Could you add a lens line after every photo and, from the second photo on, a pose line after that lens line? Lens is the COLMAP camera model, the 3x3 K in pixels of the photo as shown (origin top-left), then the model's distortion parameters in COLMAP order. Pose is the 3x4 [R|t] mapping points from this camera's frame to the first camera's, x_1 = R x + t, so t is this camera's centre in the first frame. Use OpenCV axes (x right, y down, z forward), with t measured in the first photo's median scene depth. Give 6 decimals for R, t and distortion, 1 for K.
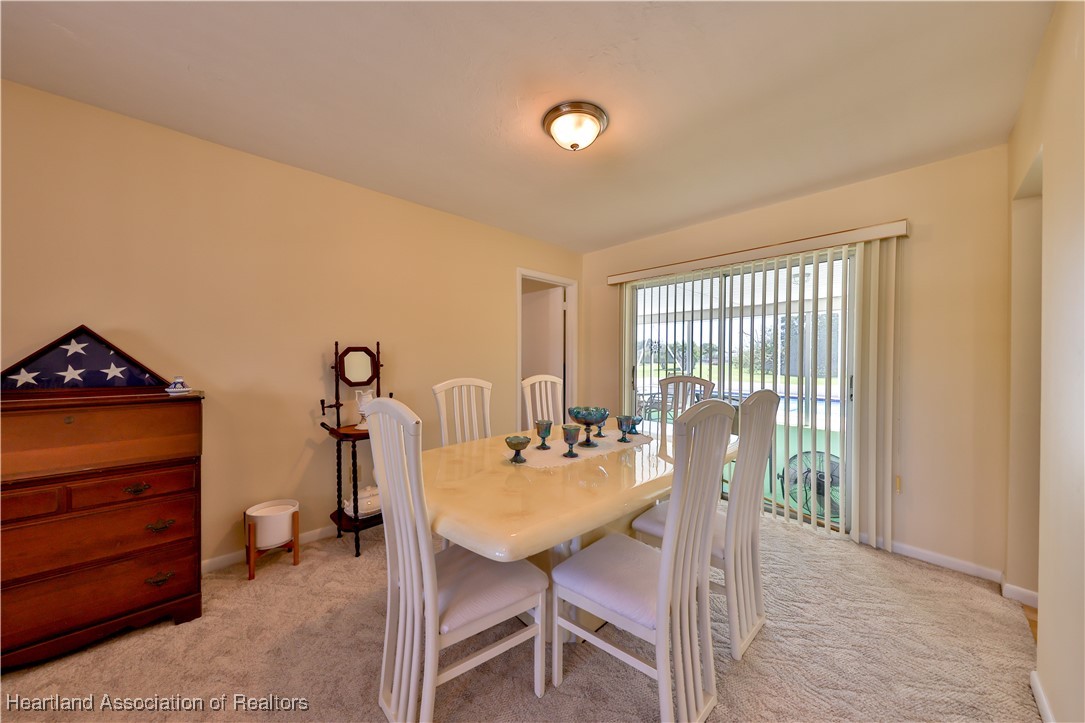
lens RADIAL K [[360.0, 0, 540.2], [0, 360.0, 362.0], [0, 0, 1]] dist [0.002670, -0.000060]
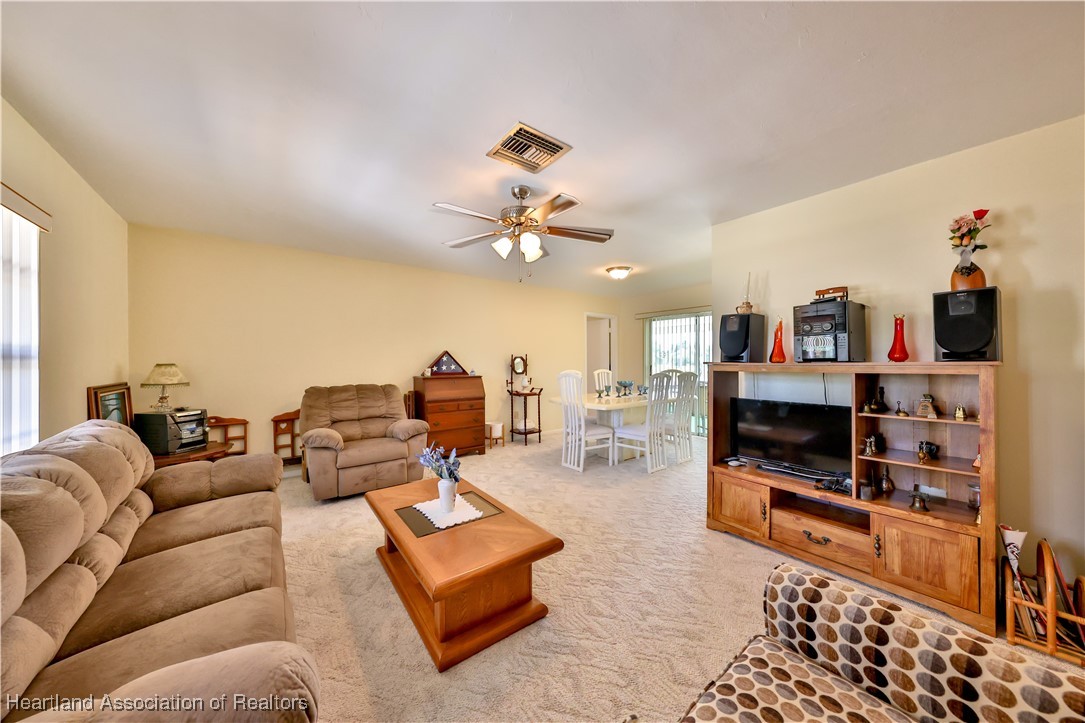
lens RADIAL K [[360.0, 0, 548.7], [0, 360.0, 357.5], [0, 0, 1]] dist [0.002670, -0.000060]
pose [[0.997591, -0.007333, -0.068980, -0.225290], [0.006162, 0.999833, -0.017176, 0.004247], [0.069095, 0.016710, 0.997470, -1.558613]]
